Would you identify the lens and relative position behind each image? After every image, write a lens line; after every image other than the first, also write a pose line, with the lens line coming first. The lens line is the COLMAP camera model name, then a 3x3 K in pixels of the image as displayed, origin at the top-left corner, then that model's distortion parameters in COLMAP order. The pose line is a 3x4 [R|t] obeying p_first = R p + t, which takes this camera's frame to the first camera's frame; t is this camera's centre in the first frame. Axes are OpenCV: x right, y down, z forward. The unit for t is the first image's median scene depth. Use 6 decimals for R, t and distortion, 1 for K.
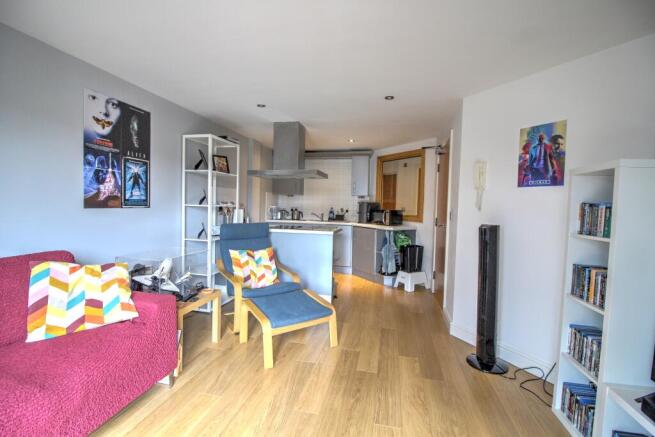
lens RADIAL K [[306.6, 0, 326.2], [0, 306.6, 216.1], [0, 0, 1]] dist [-0.001478, -0.013283]
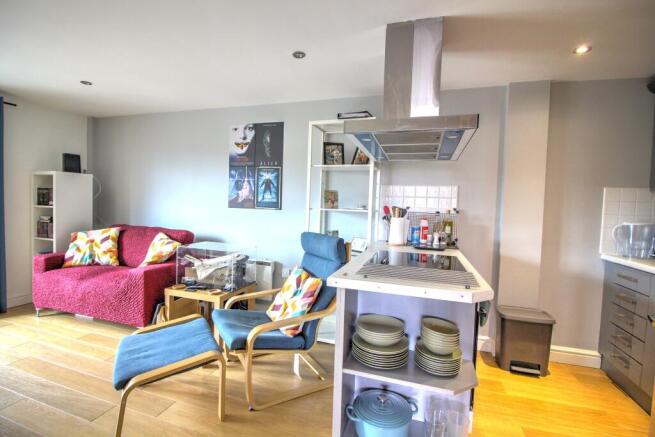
lens RADIAL K [[306.6, 0, 326.2], [0, 306.6, 216.1], [0, 0, 1]] dist [-0.001478, -0.013283]
pose [[-0.103394, 0.006589, -0.994619, 0.552799], [-0.077378, 0.996894, 0.014648, -0.038165], [0.991626, 0.078476, -0.102563, 1.451176]]
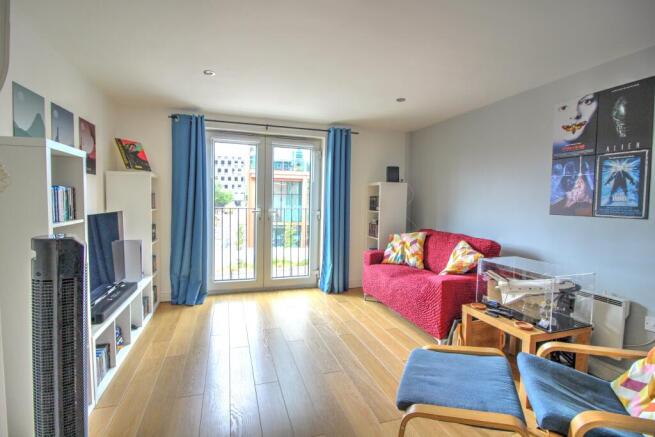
lens RADIAL K [[306.6, 0, 326.2], [0, 306.6, 216.1], [0, 0, 1]] dist [-0.001478, -0.013283]
pose [[-0.866761, -0.022477, -0.498216, 0.401932], [-0.066223, 0.995325, 0.070305, -0.039100], [0.494307, 0.093931, -0.864198, 1.391858]]
